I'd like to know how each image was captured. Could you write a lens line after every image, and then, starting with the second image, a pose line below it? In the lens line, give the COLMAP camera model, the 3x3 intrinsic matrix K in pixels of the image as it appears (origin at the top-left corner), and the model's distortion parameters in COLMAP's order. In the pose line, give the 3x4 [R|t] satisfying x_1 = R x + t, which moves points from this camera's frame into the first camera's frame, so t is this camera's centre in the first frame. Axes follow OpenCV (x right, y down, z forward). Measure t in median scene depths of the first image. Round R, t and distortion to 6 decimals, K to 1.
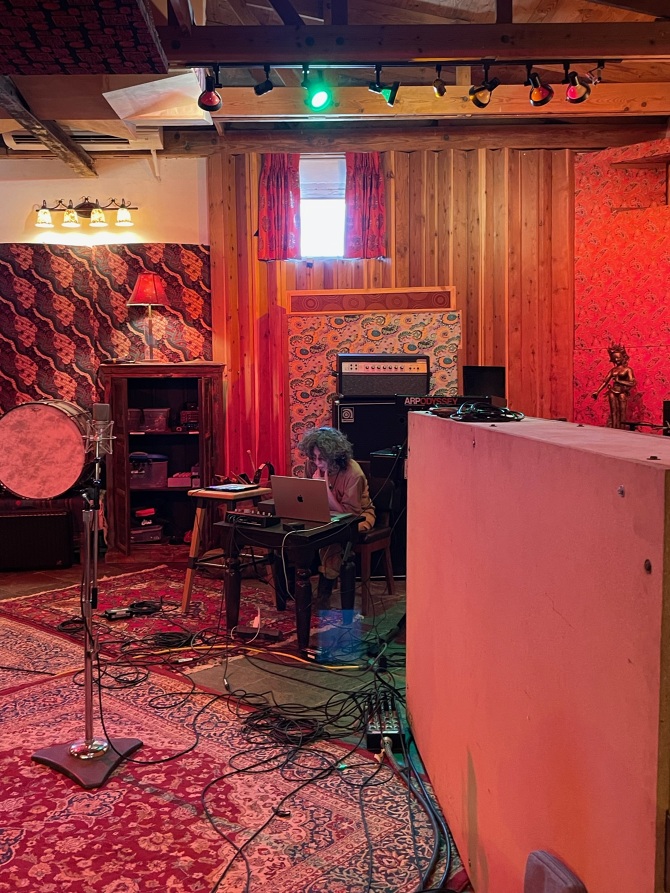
lens RADIAL K [[879.1, 0, 335.0], [0, 879.1, 446.5], [0, 0, 1]] dist [0.092105, -0.142331]
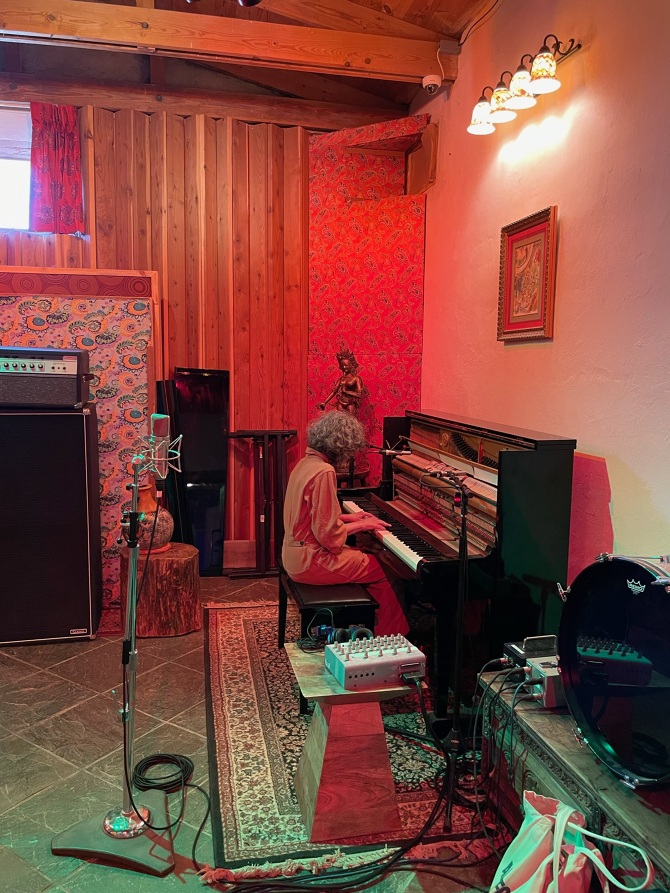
lens RADIAL K [[672.3, 0, 335.0], [0, 672.3, 446.5], [0, 0, 1]] dist [0.080342, -0.116394]
pose [[0.983423, 0.011752, 0.180944, 0.181569], [-0.016300, 0.999587, 0.023672, -0.033306], [-0.180591, -0.026229, 0.983208, 0.326712]]
